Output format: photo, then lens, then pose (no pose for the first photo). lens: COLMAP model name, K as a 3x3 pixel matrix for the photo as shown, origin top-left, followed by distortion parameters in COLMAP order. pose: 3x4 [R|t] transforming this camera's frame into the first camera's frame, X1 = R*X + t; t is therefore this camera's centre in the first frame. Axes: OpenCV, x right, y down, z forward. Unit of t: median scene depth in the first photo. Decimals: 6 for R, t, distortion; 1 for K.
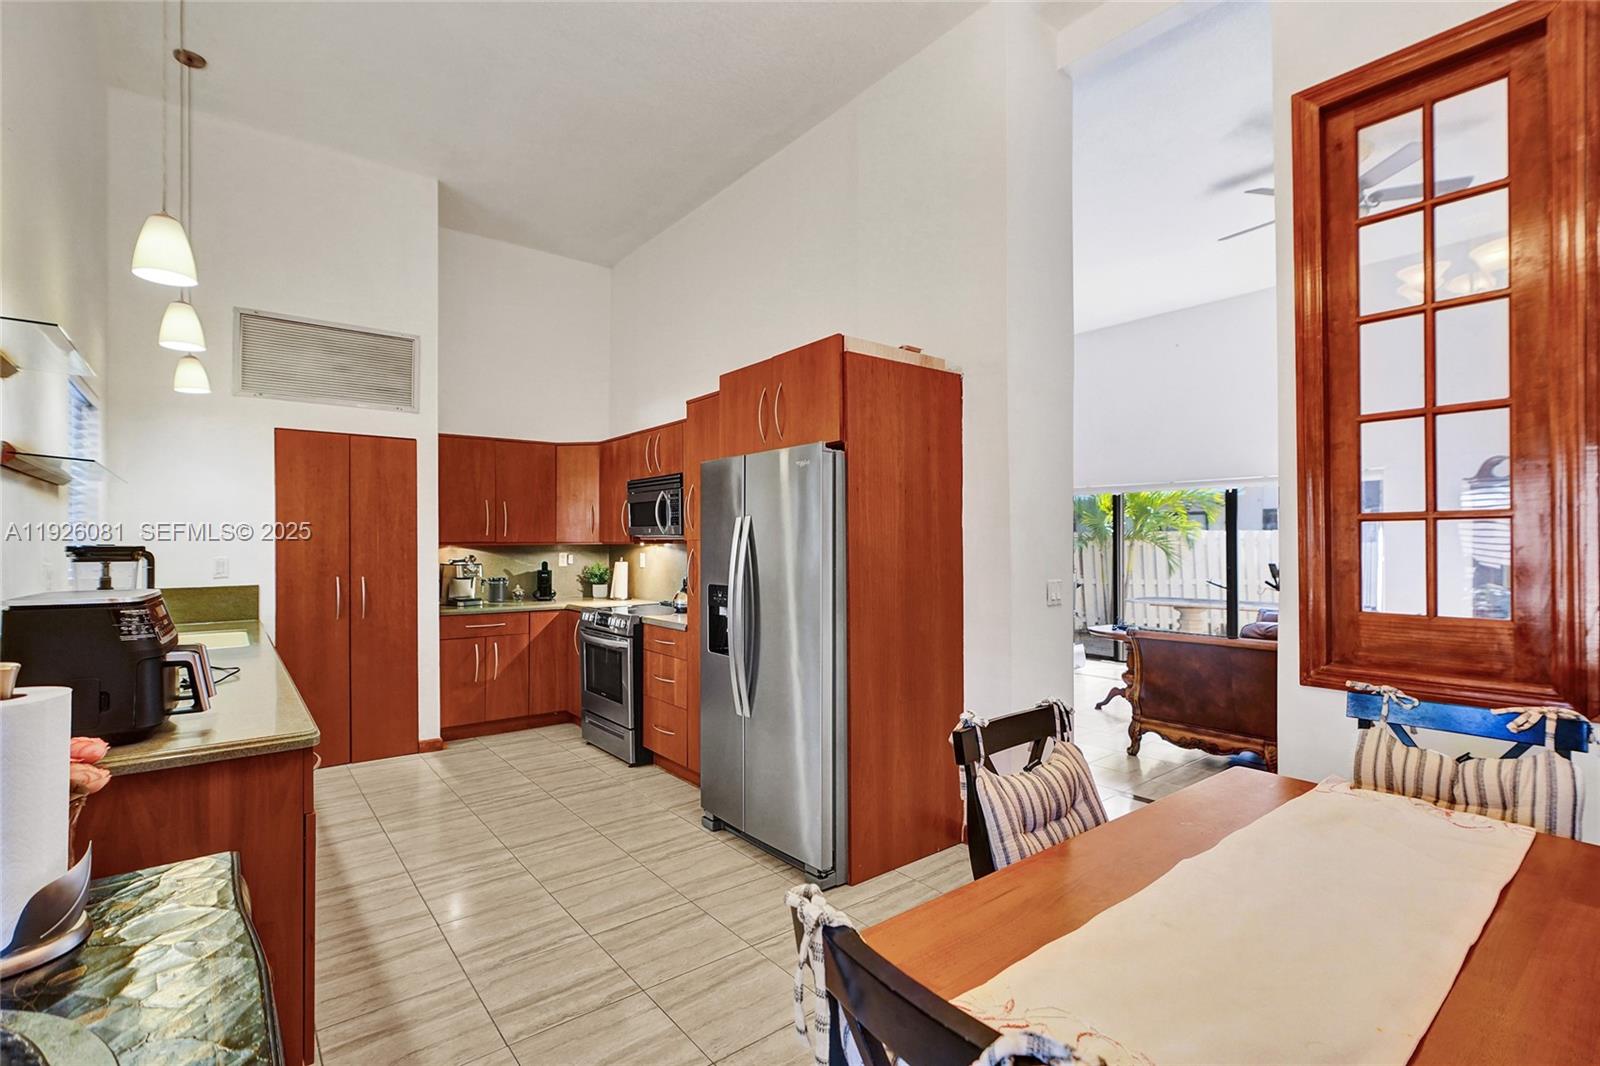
lens RADIAL K [[729.6, 0, 799.0], [0, 729.6, 538.1], [0, 0, 1]] dist [-0.000578, -0.000227]
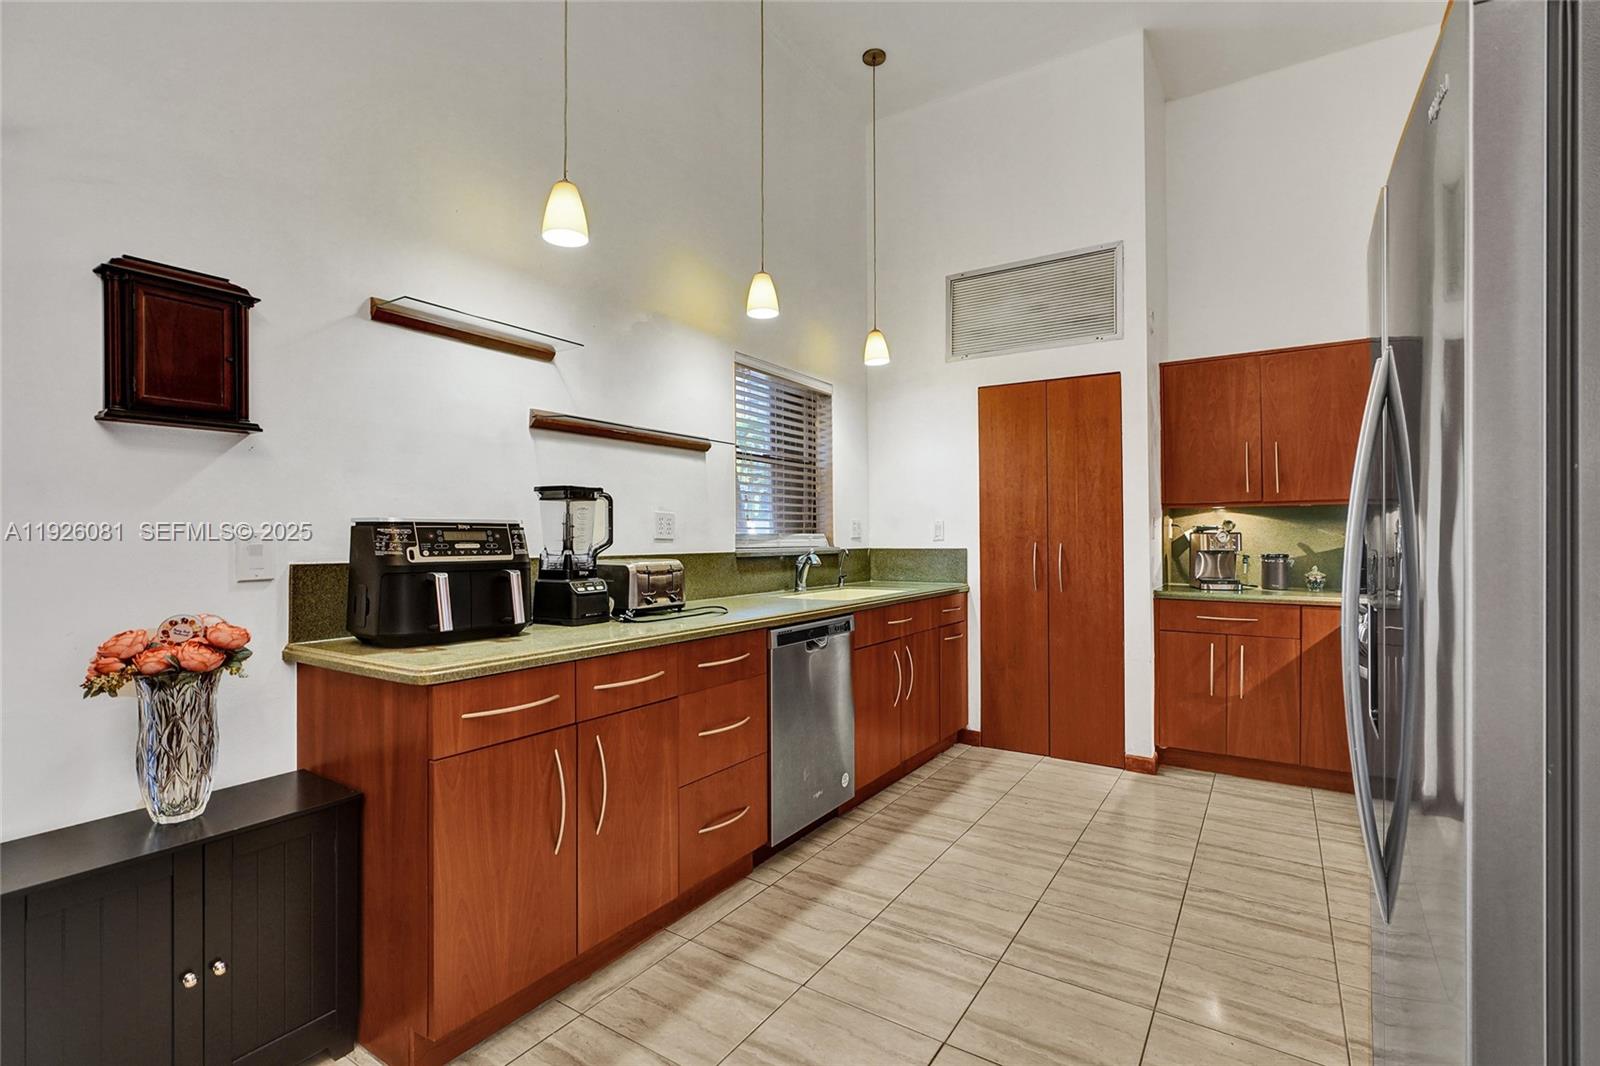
lens RADIAL K [[739.6, 0, 802.9], [0, 739.6, 530.9], [0, 0, 1]] dist [-0.002354, -0.000132]
pose [[0.322890, -0.003741, -0.946429, 0.128092], [0.006749, 0.999976, -0.001650, 0.037700], [0.946412, -0.005855, 0.322907, 0.431419]]
